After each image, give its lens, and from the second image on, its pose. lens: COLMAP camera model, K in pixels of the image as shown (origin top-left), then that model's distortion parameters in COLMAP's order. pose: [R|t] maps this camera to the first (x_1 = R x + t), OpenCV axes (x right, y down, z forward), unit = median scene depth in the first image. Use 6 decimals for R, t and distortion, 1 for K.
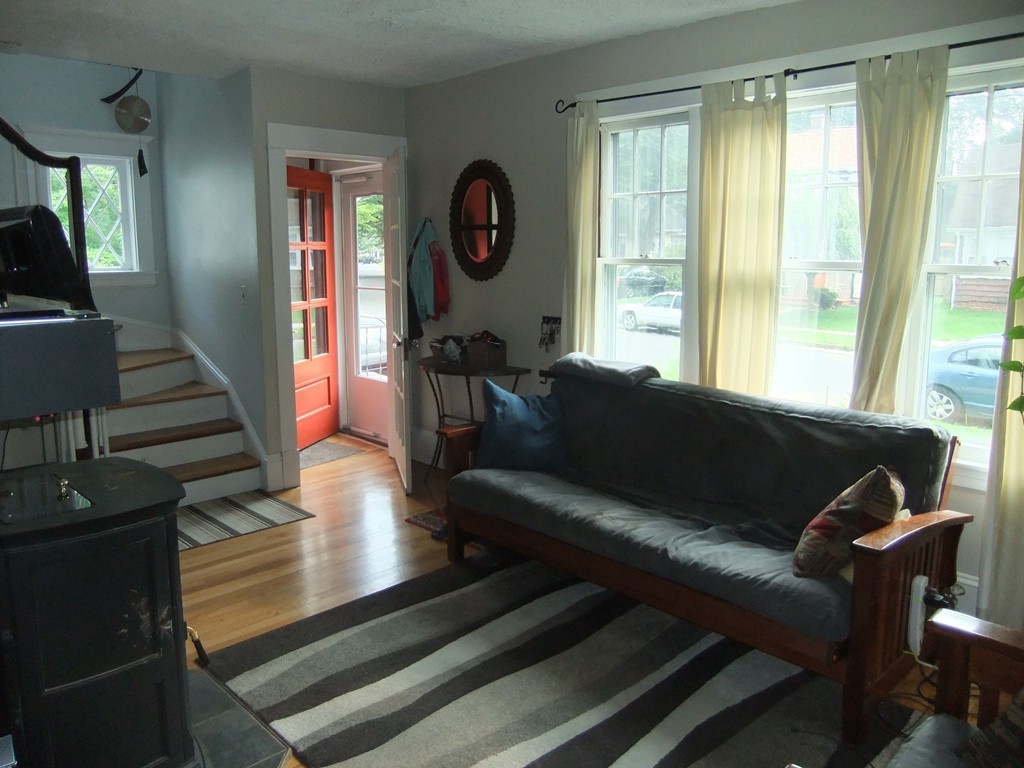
lens RADIAL K [[777.2, 0, 512.0], [0, 777.2, 384.0], [0, 0, 1]] dist [-0.061824, 0.005951]
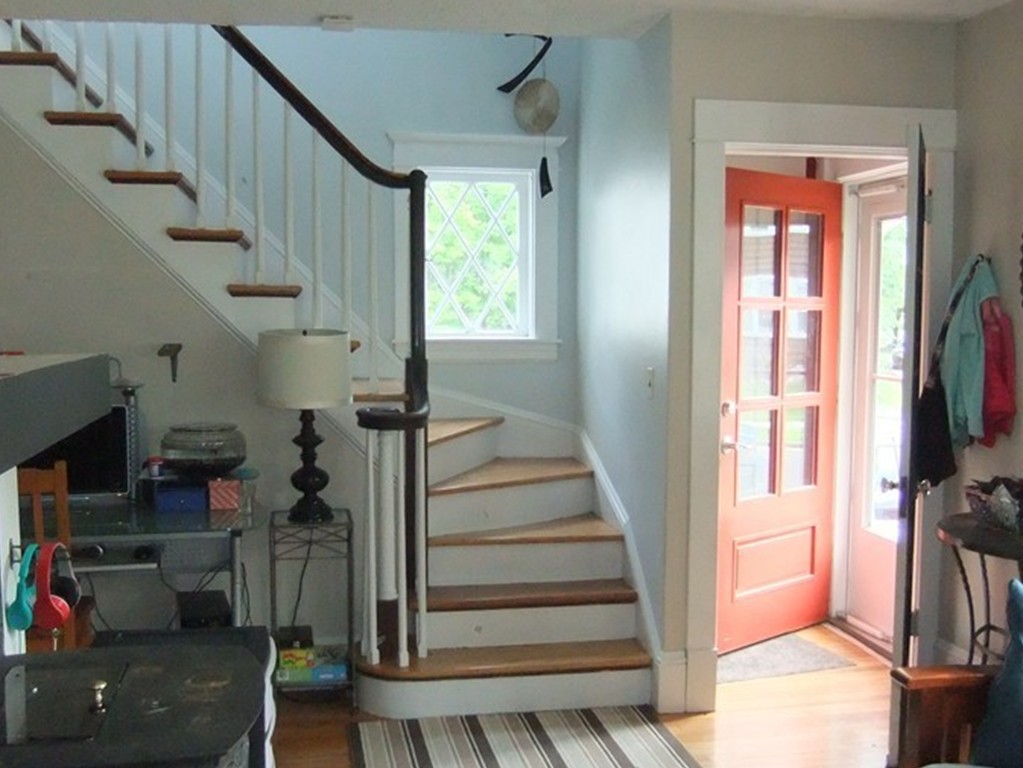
lens RADIAL K [[1180.8, 0, 510.3], [0, 1180.8, 431.2], [0, 0, 1]] dist [-0.088748, 0.014569]
pose [[0.818478, 0.064202, -0.570940, 0.090270], [-0.101374, 0.994284, -0.033519, -0.032820], [0.565524, 0.085313, 0.820307, 0.164049]]
